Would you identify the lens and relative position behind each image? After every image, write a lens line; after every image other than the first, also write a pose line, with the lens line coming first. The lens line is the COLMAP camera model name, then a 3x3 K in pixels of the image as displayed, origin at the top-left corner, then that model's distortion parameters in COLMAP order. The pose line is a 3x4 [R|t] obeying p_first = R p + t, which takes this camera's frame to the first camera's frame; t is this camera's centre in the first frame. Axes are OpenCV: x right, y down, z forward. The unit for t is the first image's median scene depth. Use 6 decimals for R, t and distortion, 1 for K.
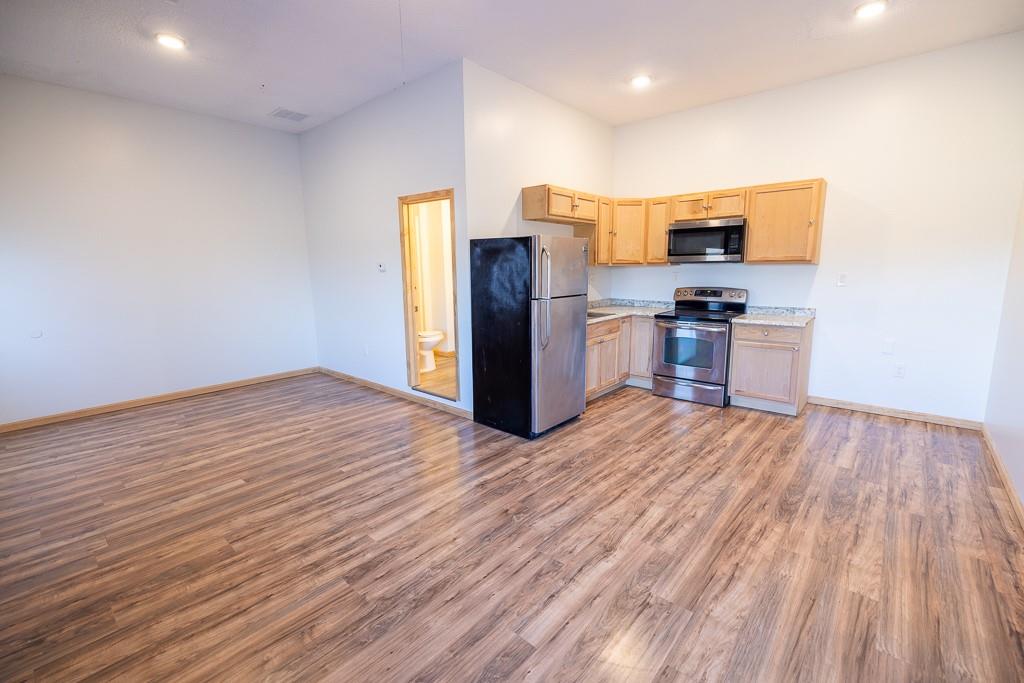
lens RADIAL K [[438.6, 0, 512.0], [0, 438.6, 341.5], [0, 0, 1]] dist [-0.000646, 0.000384]
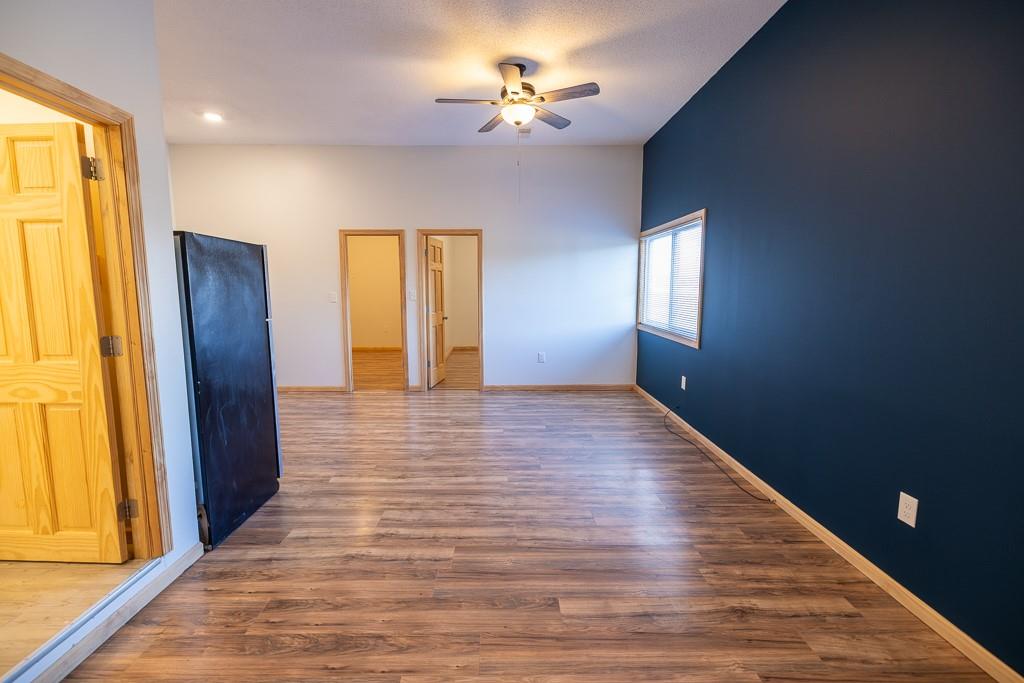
lens RADIAL K [[433.3, 0, 512.9], [0, 433.3, 338.0], [0, 0, 1]] dist [0.000116, 0.000128]
pose [[-0.673079, -0.075431, 0.735714, -0.742651], [0.137359, 0.964727, 0.224576, -0.155284], [-0.726703, 0.252215, -0.638976, 1.005132]]
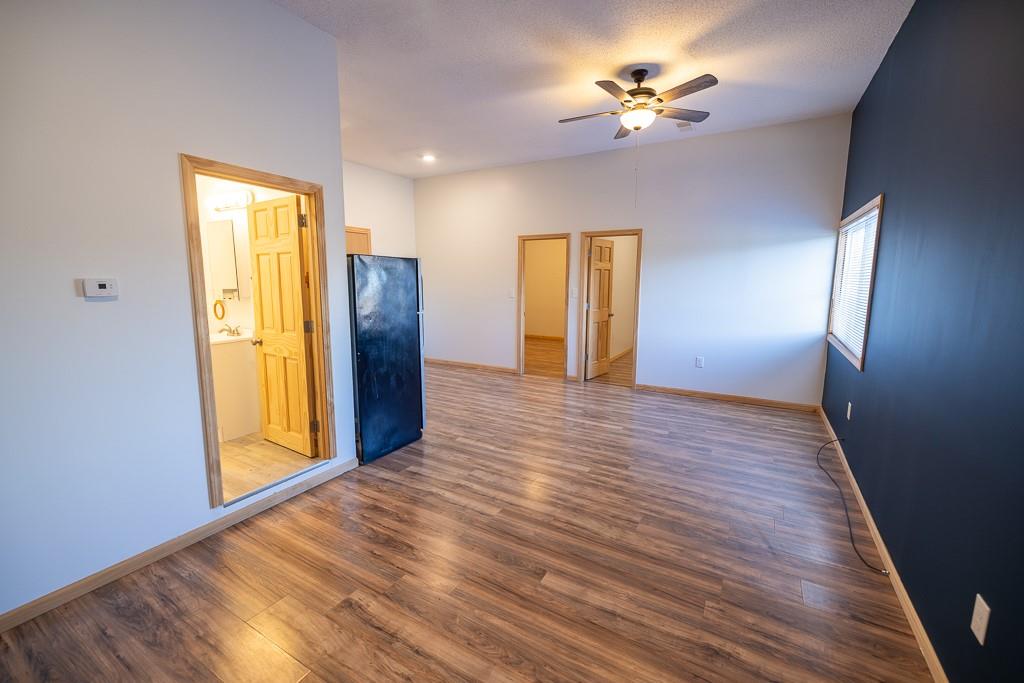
lens RADIAL K [[427.9, 0, 512.9], [0, 427.9, 338.0], [0, 0, 1]] dist [-0.000265, 0.000276]
pose [[-0.196877, -0.125498, 0.972363, -0.923753], [0.169863, 0.972409, 0.159897, -0.142339], [-0.965601, 0.196648, -0.170128, 0.811278]]
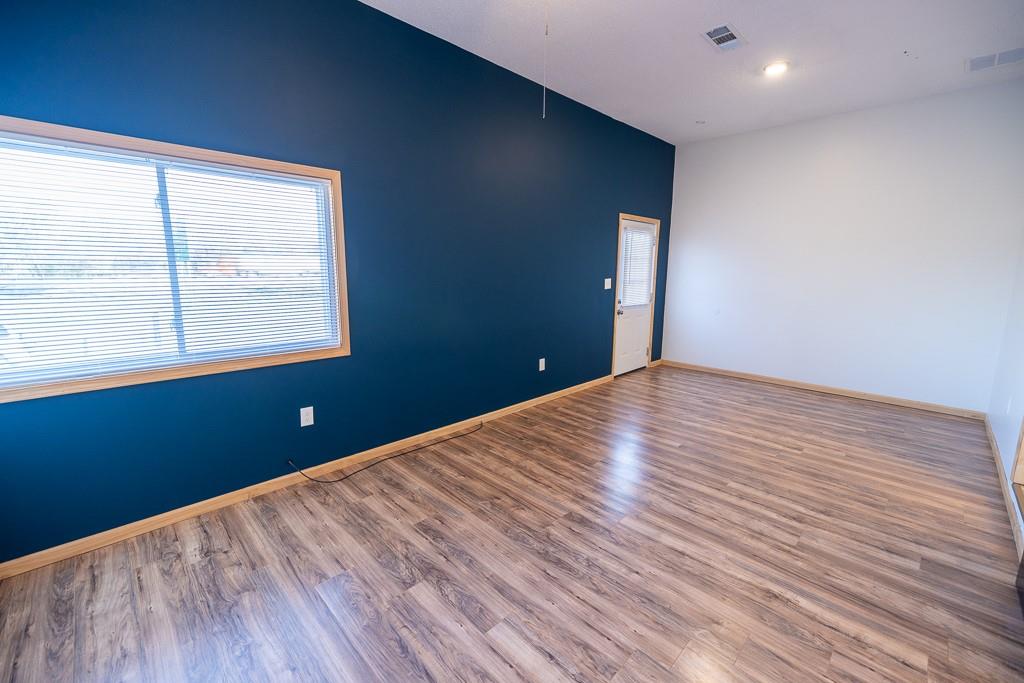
lens RADIAL K [[427.9, 0, 512.9], [0, 427.9, 338.0], [0, 0, 1]] dist [-0.000265, 0.000276]
pose [[-0.066220, 0.178063, -0.981788, 0.380684], [-0.180022, 0.965670, 0.187281, -0.075712], [0.981431, 0.189145, -0.031892, 0.396575]]
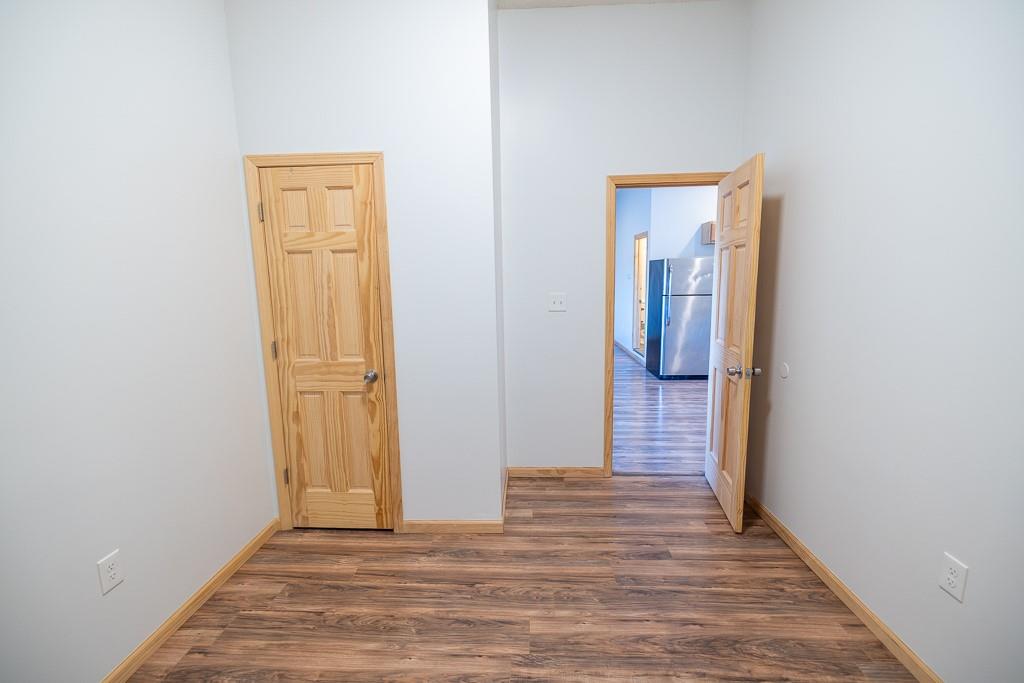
lens RADIAL K [[433.3, 0, 512.9], [0, 433.3, 338.0], [0, 0, 1]] dist [0.000116, 0.000128]
pose [[0.635458, 0.109156, -0.764381, 0.821542], [-0.126823, 0.991267, 0.036123, 0.071193], [0.761649, 0.073986, 0.643752, -0.441763]]
